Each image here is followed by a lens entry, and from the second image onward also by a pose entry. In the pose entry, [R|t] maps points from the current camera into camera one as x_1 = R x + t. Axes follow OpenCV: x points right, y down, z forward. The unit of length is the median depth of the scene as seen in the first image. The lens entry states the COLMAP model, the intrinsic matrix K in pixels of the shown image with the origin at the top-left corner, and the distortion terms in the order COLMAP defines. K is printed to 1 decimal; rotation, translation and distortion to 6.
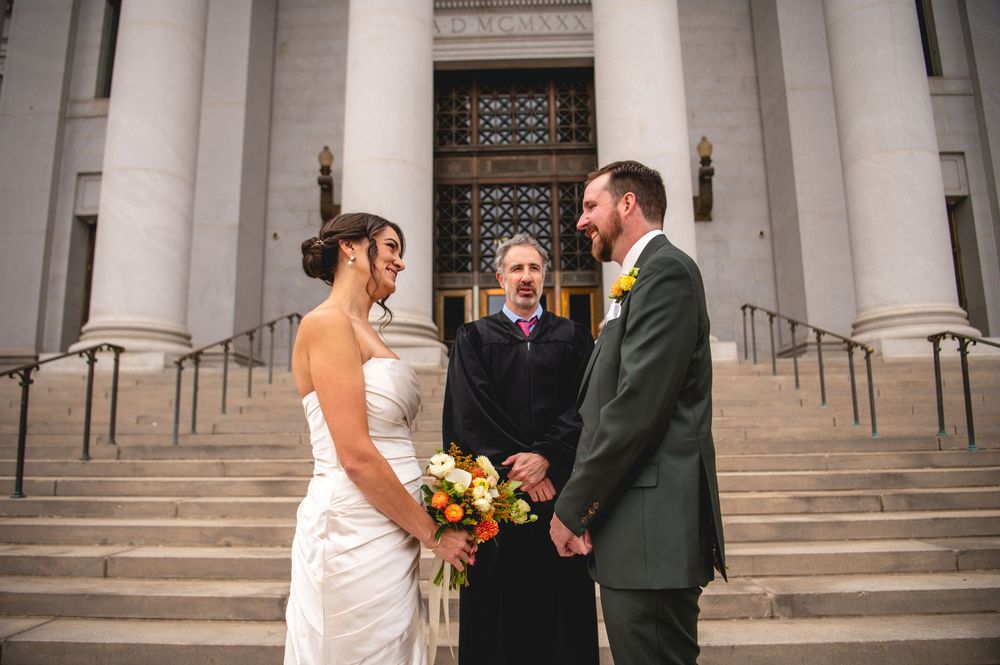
lens RADIAL K [[716.0, 0, 494.3], [0, 716.0, 333.7], [0, 0, 1]] dist [-0.066549, 0.004002]
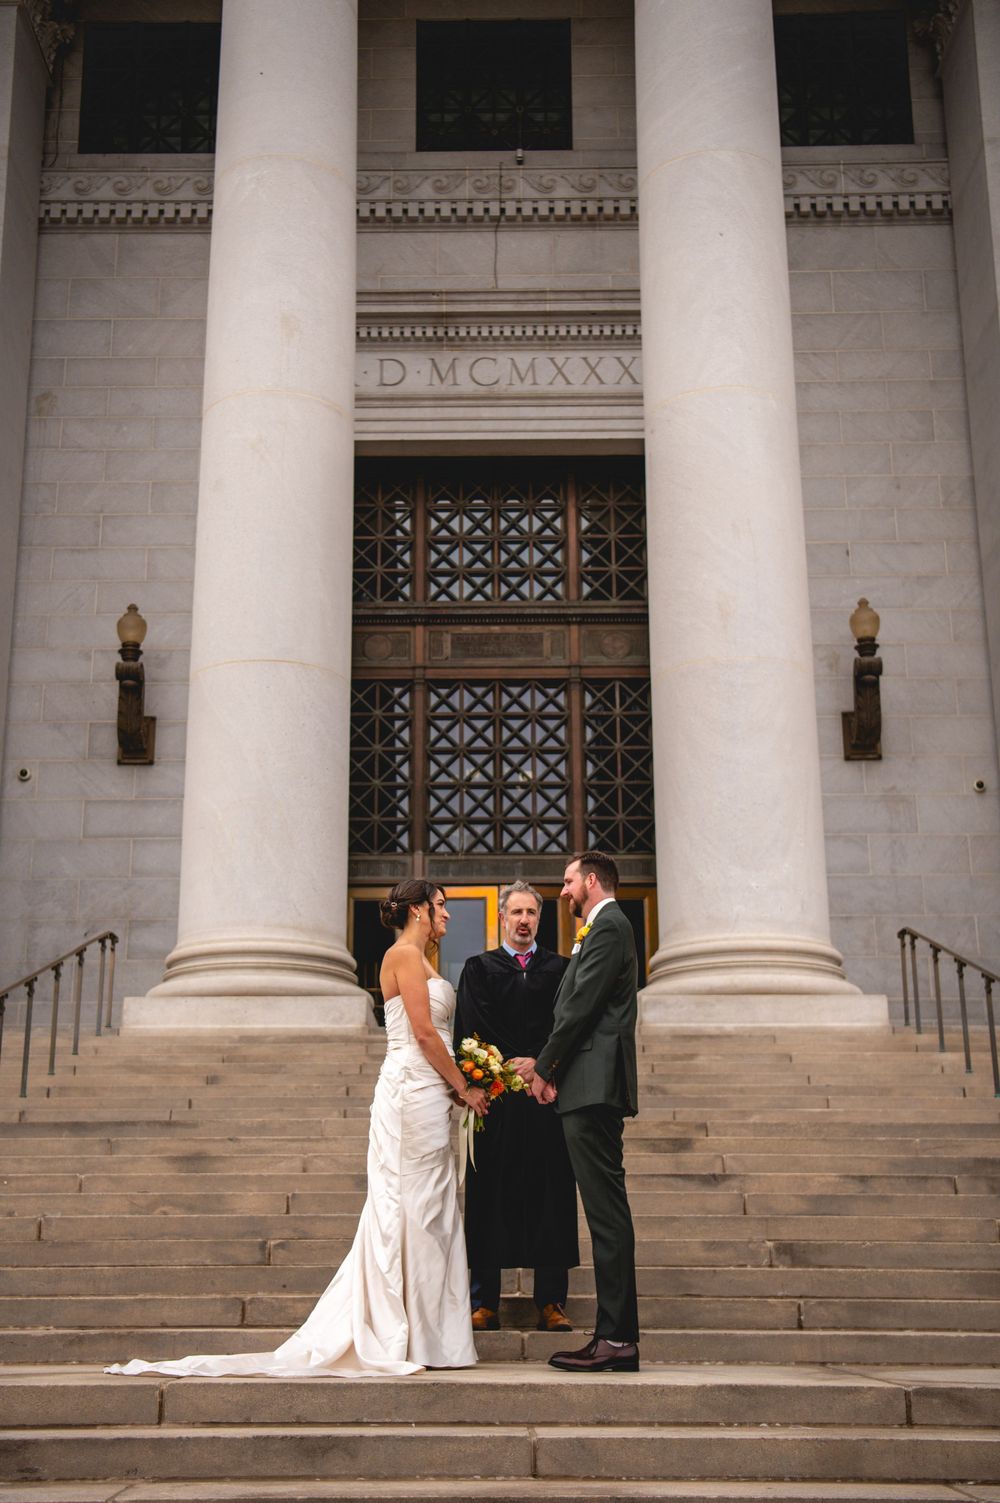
lens RADIAL K [[1792.7, 0, 460.9], [0, 1792.7, 754.1], [0, 0, 1]] dist [0.051147, 0.000000]
pose [[0.999799, 0.015561, 0.012674, -0.012967], [-0.013848, 0.991990, -0.125559, 0.003798], [-0.014526, 0.125358, 0.992005, -0.270619]]
